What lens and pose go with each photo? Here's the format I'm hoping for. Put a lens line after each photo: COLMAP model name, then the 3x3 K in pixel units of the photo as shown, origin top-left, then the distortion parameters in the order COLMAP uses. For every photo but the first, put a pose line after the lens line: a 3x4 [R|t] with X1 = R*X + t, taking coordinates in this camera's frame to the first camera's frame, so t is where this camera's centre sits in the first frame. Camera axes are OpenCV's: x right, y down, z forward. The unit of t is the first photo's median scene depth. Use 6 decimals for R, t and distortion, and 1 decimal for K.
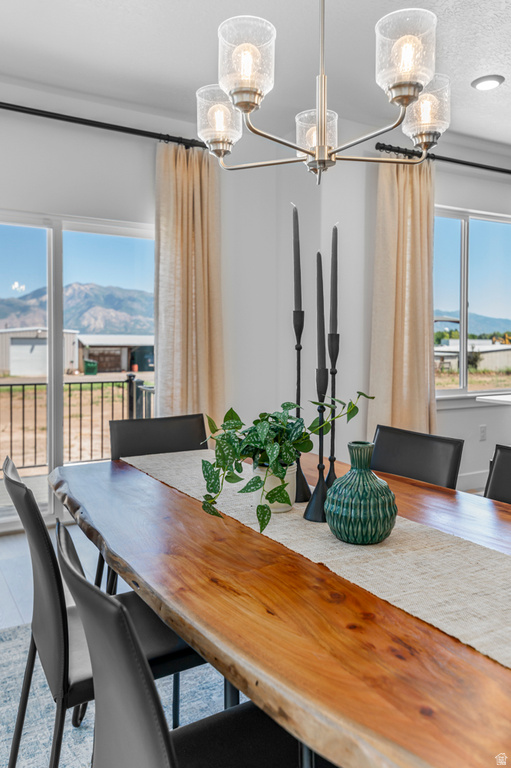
lens RADIAL K [[627.8, 0, 247.1], [0, 627.8, 357.0], [0, 0, 1]] dist [0.038360, 0.000298]
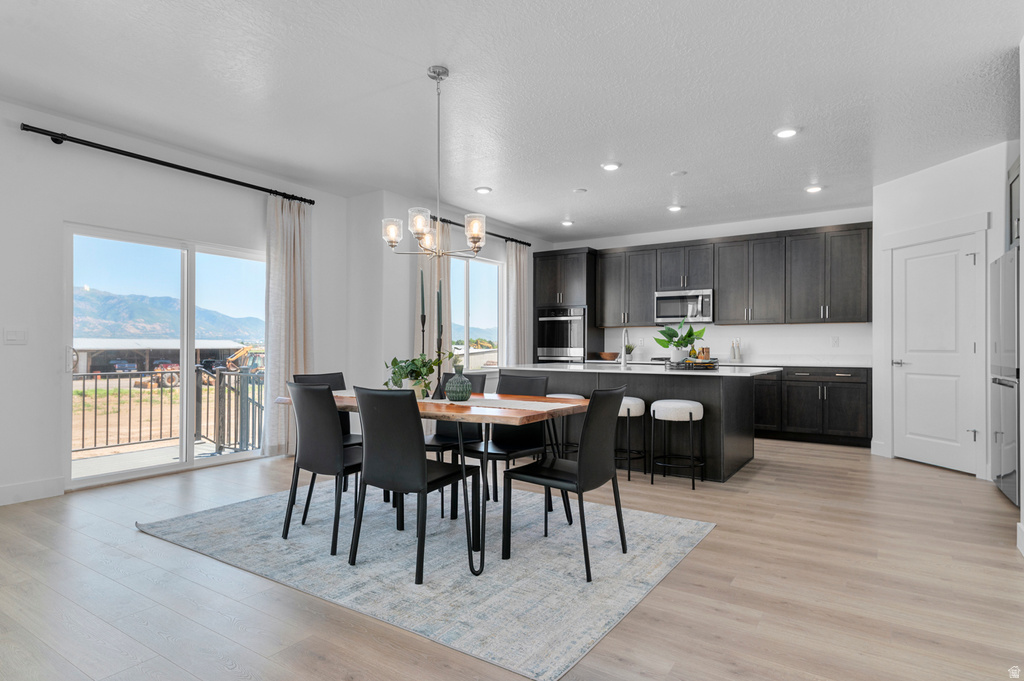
lens RADIAL K [[565.5, 0, 511.9], [0, 565.5, 342.2], [0, 0, 1]] dist [0.000734, 0.000050]
pose [[0.902037, 0.002287, 0.431654, -0.214852], [0.010054, 0.999603, -0.026305, 0.034666], [-0.431543, 0.028068, 0.901656, -0.417038]]
